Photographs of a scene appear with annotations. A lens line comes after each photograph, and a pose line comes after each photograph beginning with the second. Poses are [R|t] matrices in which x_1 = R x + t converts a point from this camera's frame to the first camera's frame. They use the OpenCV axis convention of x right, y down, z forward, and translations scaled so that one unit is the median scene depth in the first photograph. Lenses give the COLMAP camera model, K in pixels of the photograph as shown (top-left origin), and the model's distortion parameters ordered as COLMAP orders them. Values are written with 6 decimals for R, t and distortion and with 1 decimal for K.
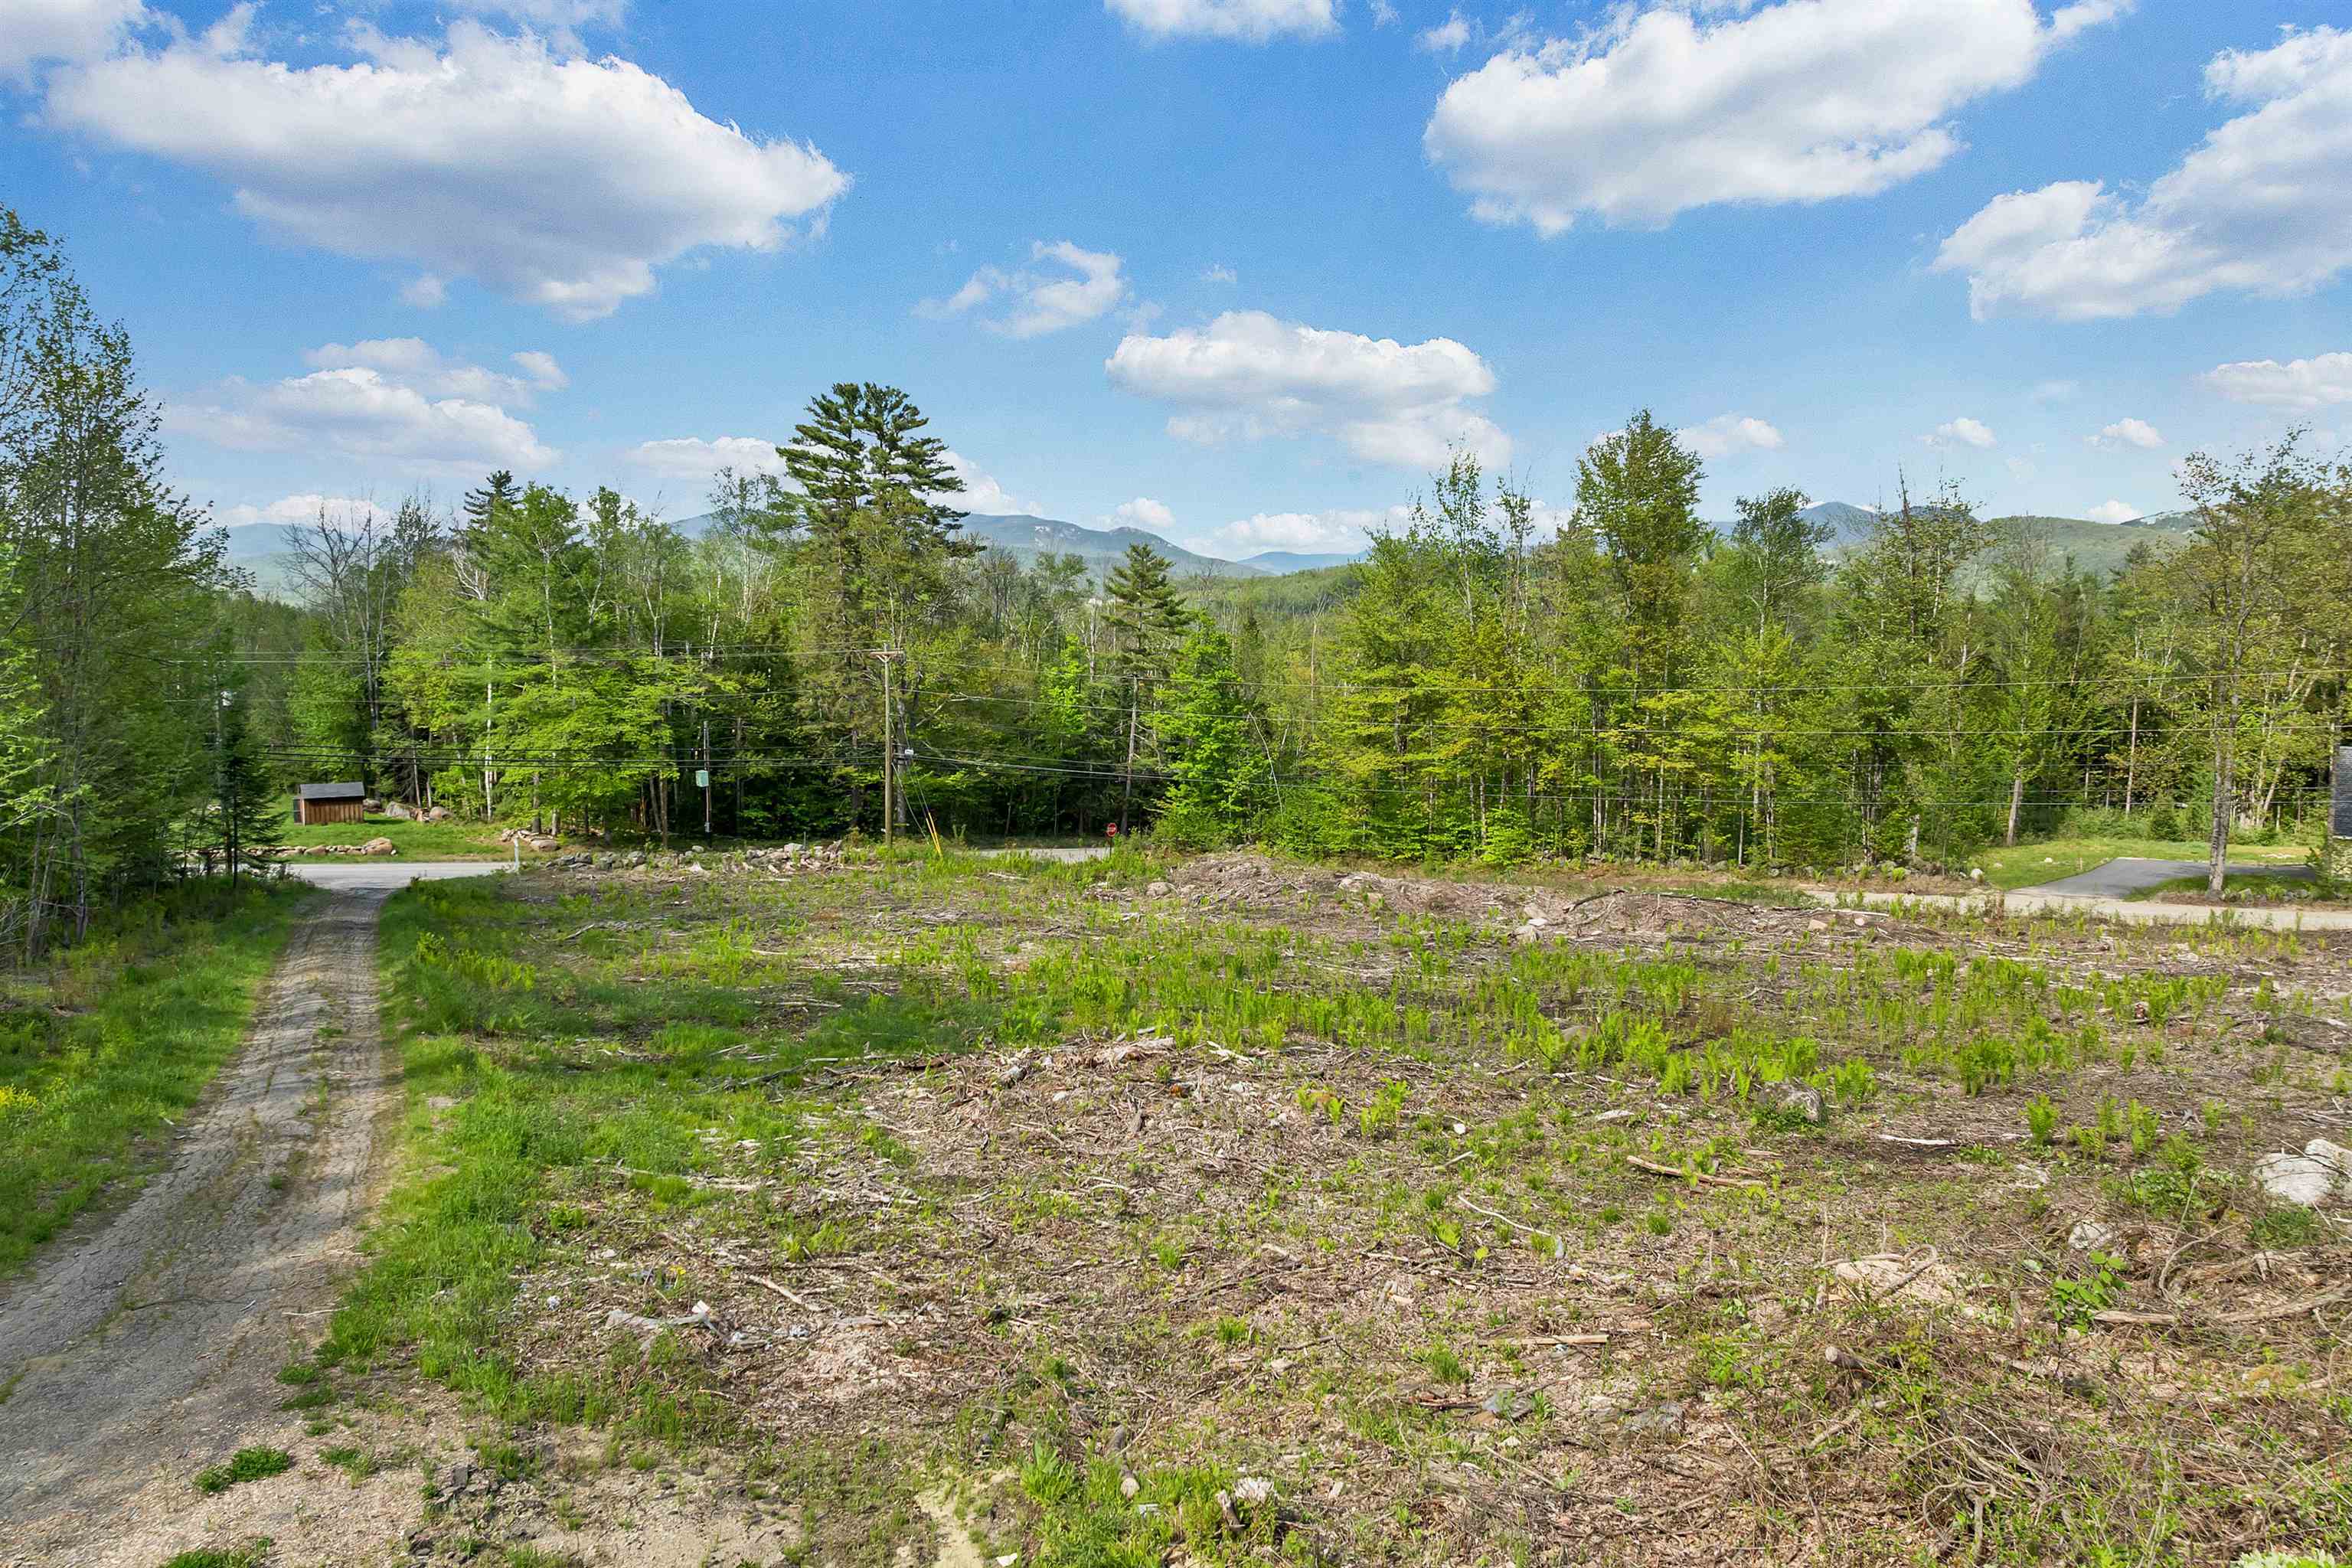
lens RADIAL K [[1686.5, 0, 1181.8], [0, 1686.5, 781.1], [0, 0, 1]] dist [-0.029357, -0.020811]
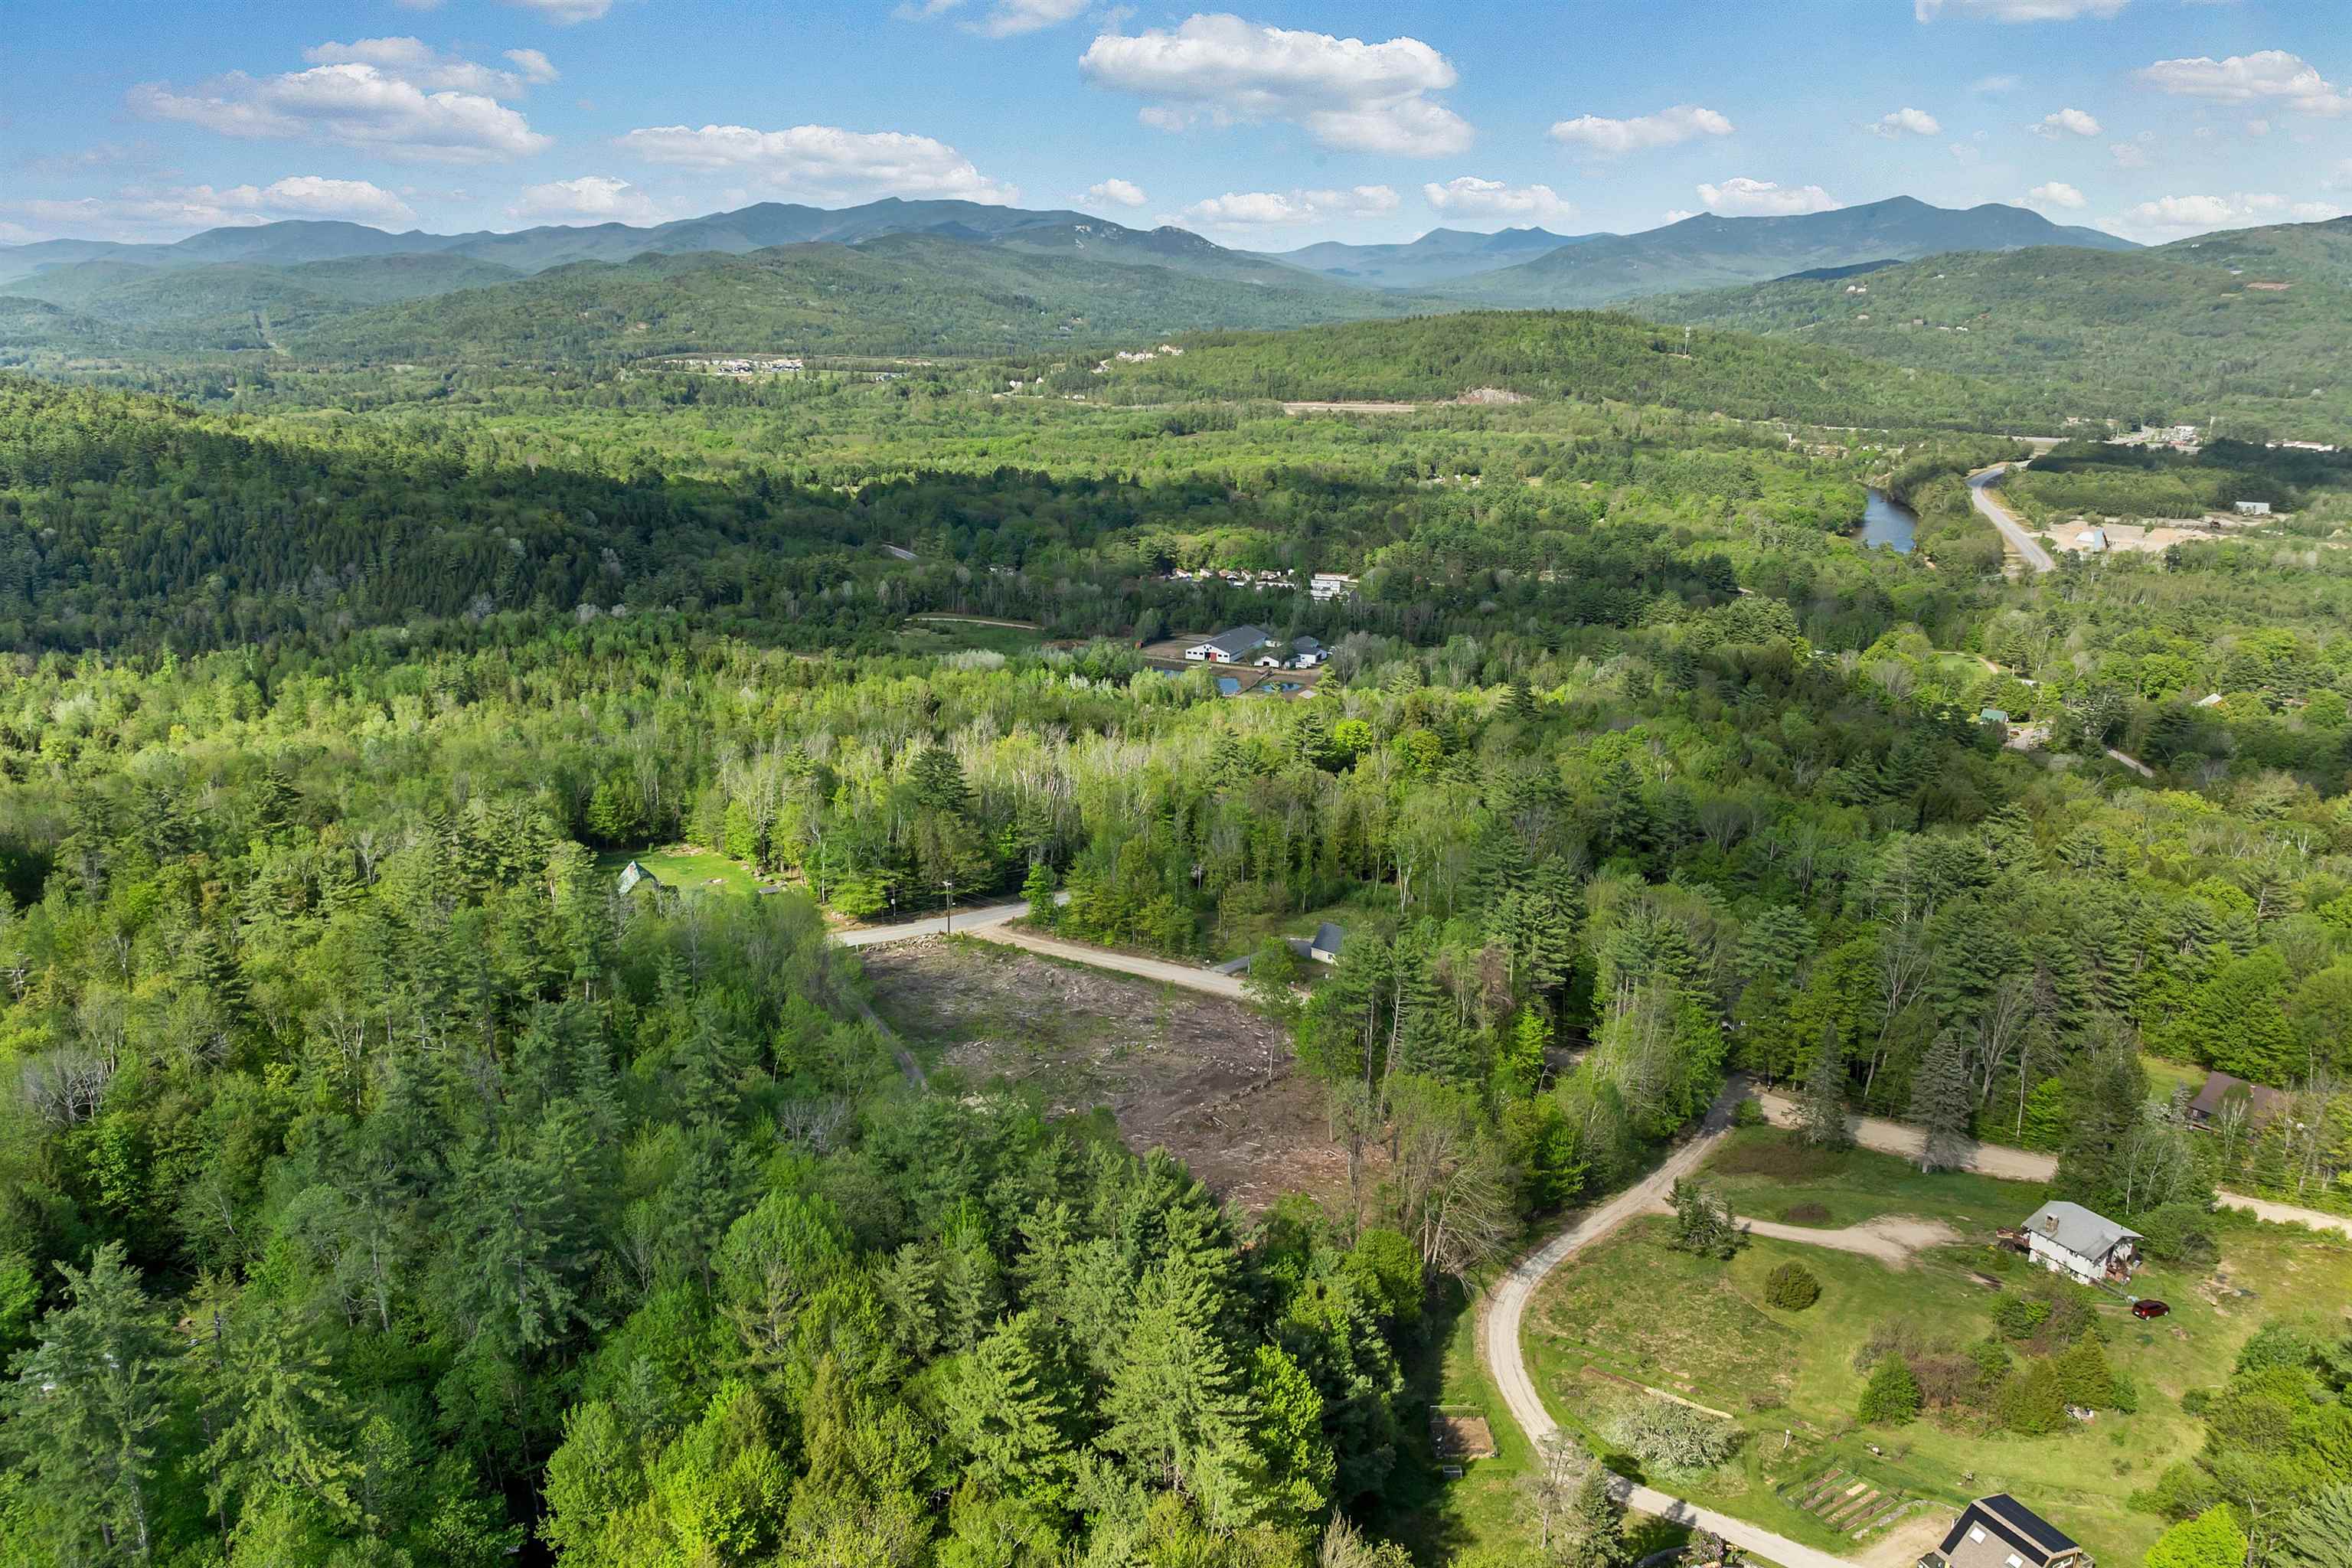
lens RADIAL K [[1686.5, 0, 1181.8], [0, 1686.5, 781.1], [0, 0, 1]] dist [-0.029357, -0.020811]
pose [[0.999605, 0.006288, -0.027378, 0.415168], [-0.001294, 0.983896, 0.178738, -0.908575], [0.028061, -0.178633, 0.983516, -2.441512]]
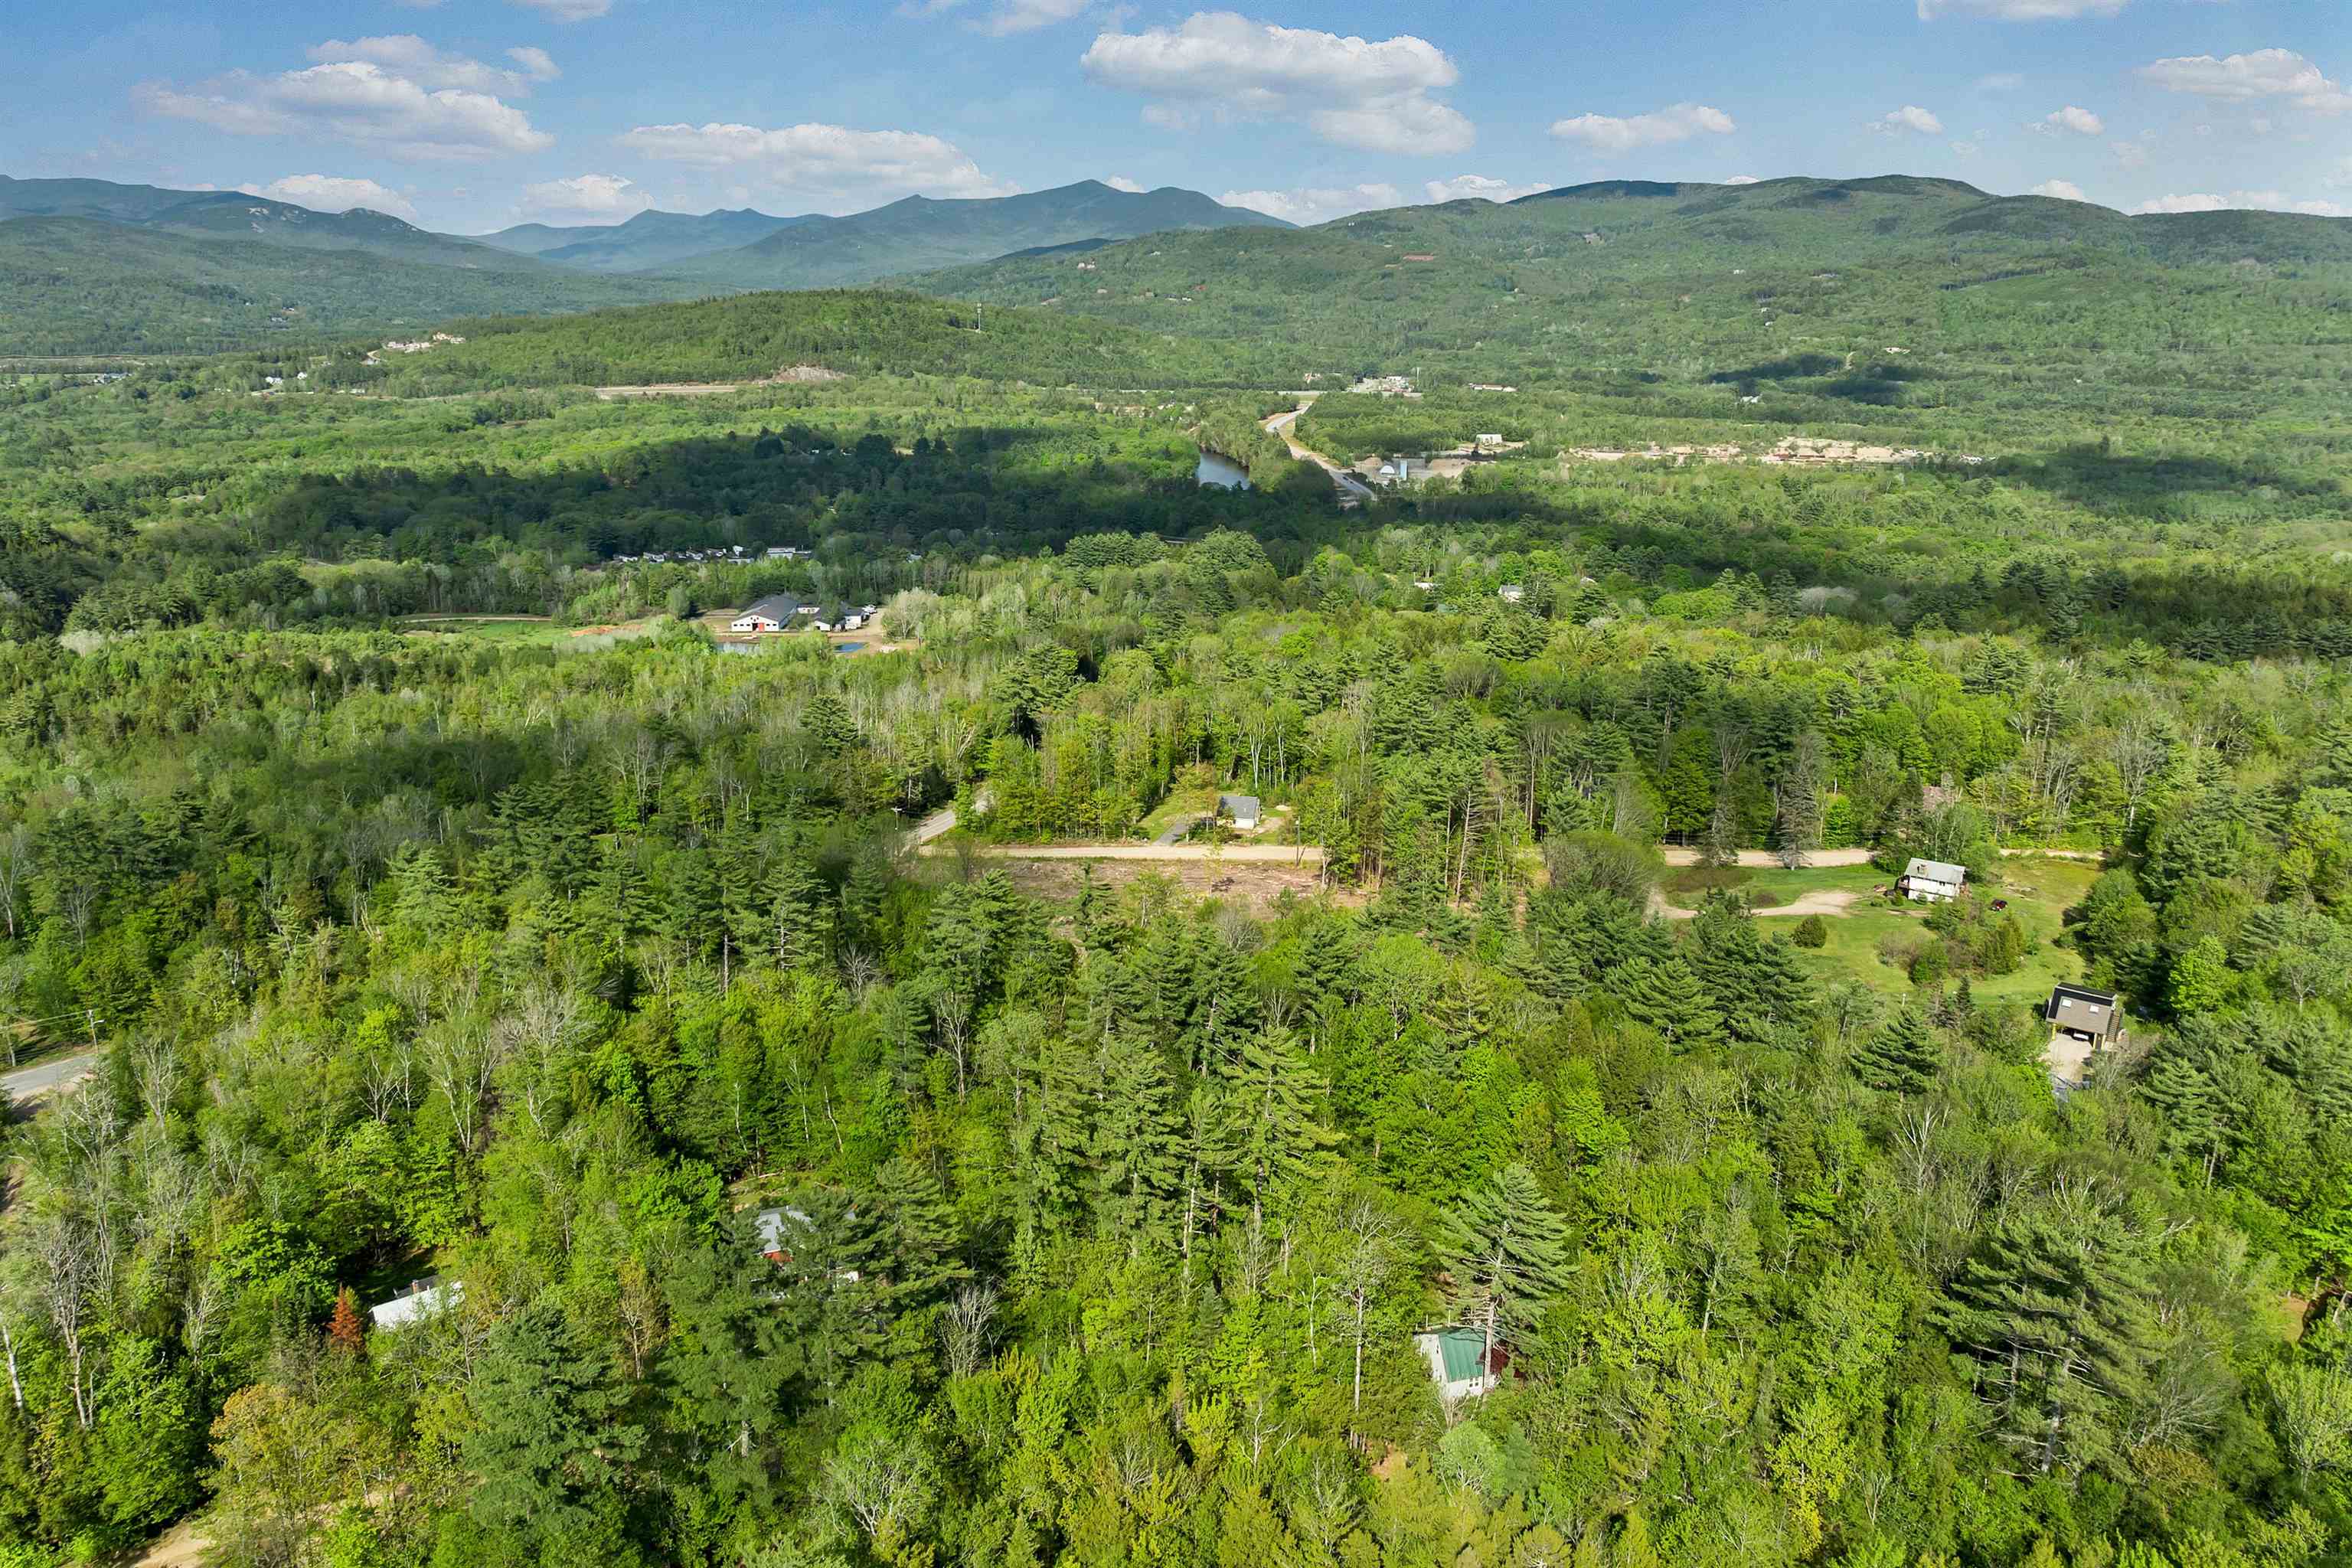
lens RADIAL K [[1682.0, 0, 1174.1], [0, 1682.0, 691.7], [0, 0, 1]] dist [-0.005820, -0.071392]
pose [[0.914911, -0.104827, 0.389805, -1.053889], [0.048837, 0.987343, 0.150893, -0.884387], [-0.400689, -0.119017, 0.908451, -2.753395]]
